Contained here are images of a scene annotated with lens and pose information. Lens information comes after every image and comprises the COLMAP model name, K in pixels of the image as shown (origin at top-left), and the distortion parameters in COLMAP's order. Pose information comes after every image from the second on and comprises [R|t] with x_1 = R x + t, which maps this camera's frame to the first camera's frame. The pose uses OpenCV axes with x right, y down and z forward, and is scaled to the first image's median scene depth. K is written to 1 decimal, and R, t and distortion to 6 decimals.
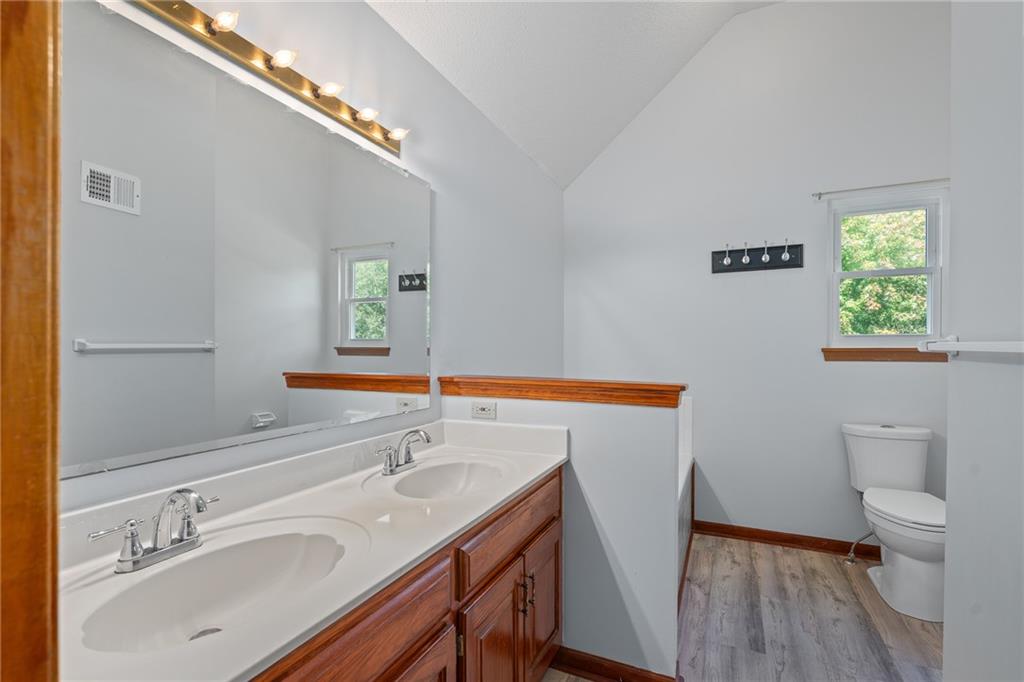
lens RADIAL K [[467.2, 0, 510.3], [0, 467.2, 344.2], [0, 0, 1]] dist [-0.002752, -0.000017]
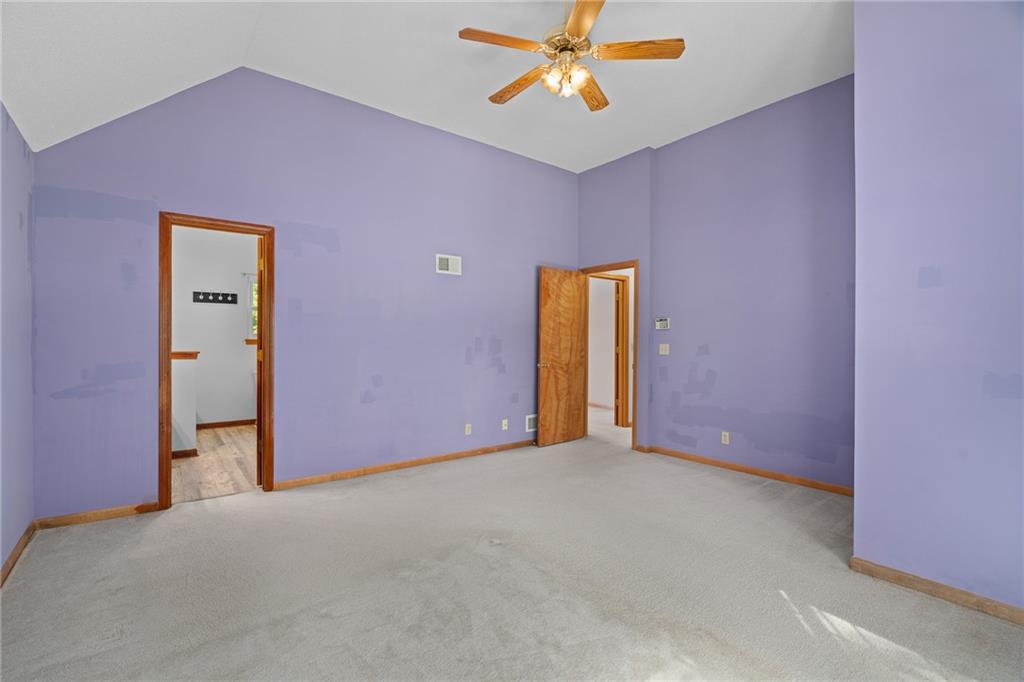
lens RADIAL K [[467.2, 0, 506.7], [0, 467.2, 341.8], [0, 0, 1]] dist [-0.002752, -0.000017]
pose [[0.455536, -0.000996, 0.890217, -0.789488], [0.000644, 0.999999, 0.000789, 0.019421], [-0.890217, 0.000214, 0.455537, -1.189896]]
